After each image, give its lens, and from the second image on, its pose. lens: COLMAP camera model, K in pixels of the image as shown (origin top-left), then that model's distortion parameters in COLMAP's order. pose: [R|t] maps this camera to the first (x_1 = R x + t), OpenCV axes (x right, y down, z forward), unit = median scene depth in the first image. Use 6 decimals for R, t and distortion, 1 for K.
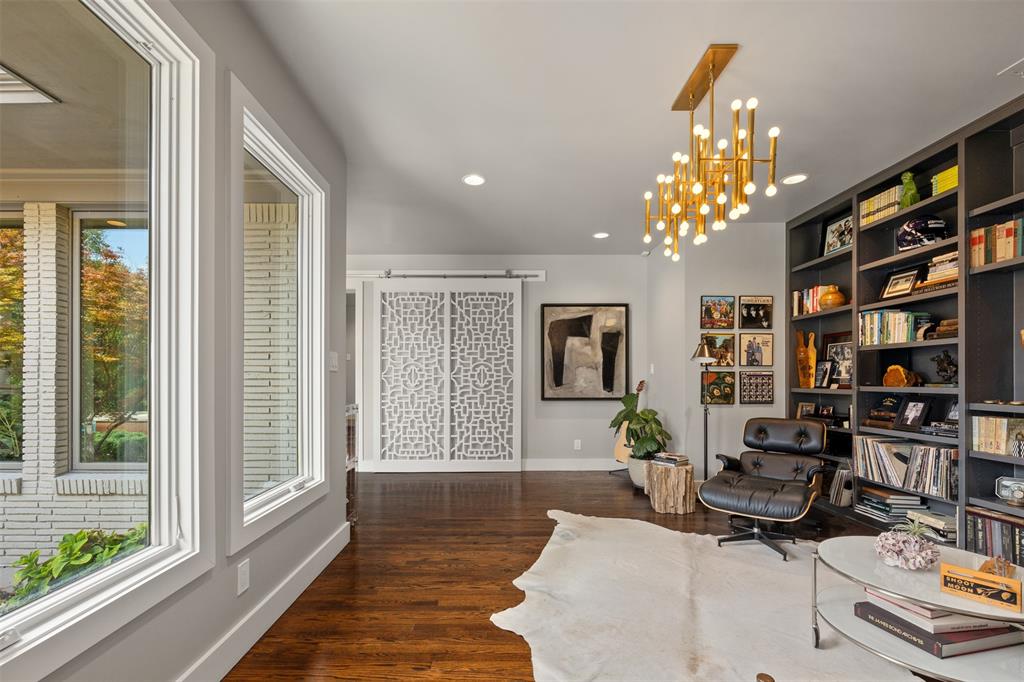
lens RADIAL K [[434.8, 0, 508.8], [0, 434.8, 379.0], [0, 0, 1]] dist [-0.000493, -0.000010]
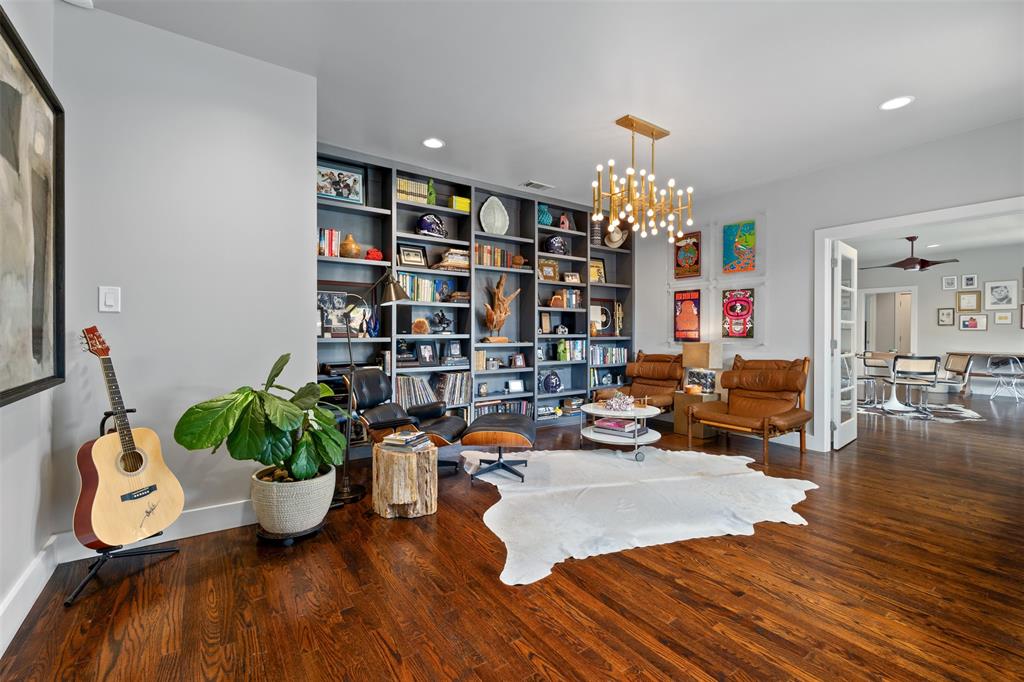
lens RADIAL K [[448.4, 0, 512.5], [0, 448.4, 332.5], [0, 0, 1]] dist [-0.000872, 0.000002]
pose [[-0.562848, -0.004474, 0.826549, -0.395733], [-0.004065, 0.999988, 0.002645, 0.007793], [-0.826551, -0.001871, -0.562859, 1.531727]]
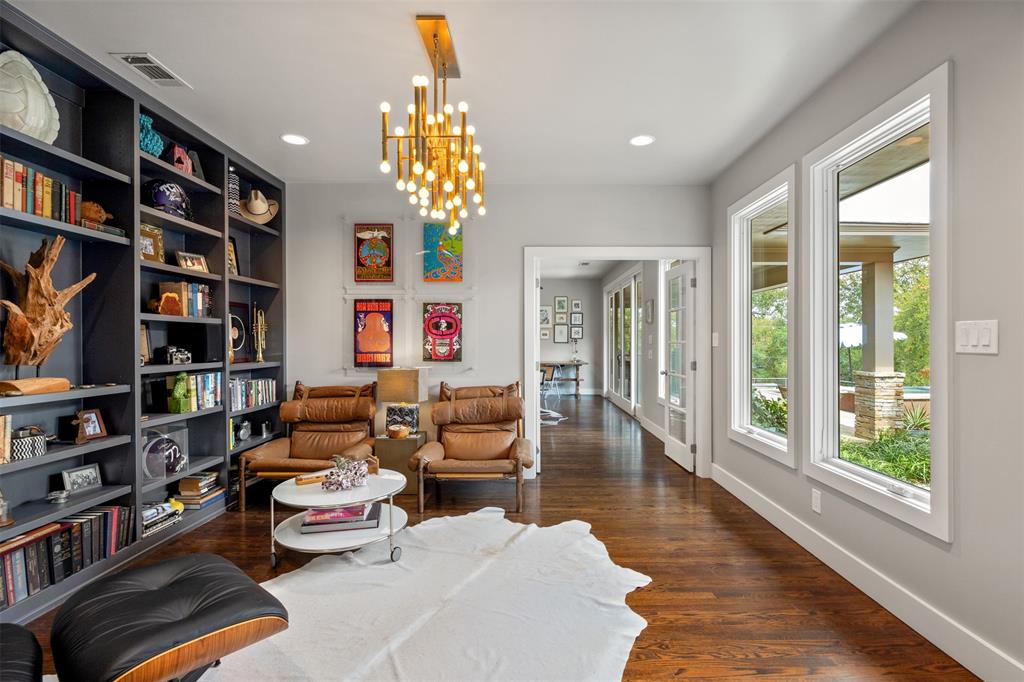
lens RADIAL K [[486.7, 0, 512.0], [0, 486.7, 341.0], [0, 0, 1]] dist [-0.012752, -0.000444]
pose [[-0.999962, -0.002109, 0.008490, 0.188141], [-0.002083, 0.999993, 0.003044, -0.032334], [-0.008497, 0.003026, -0.999959, 1.419407]]
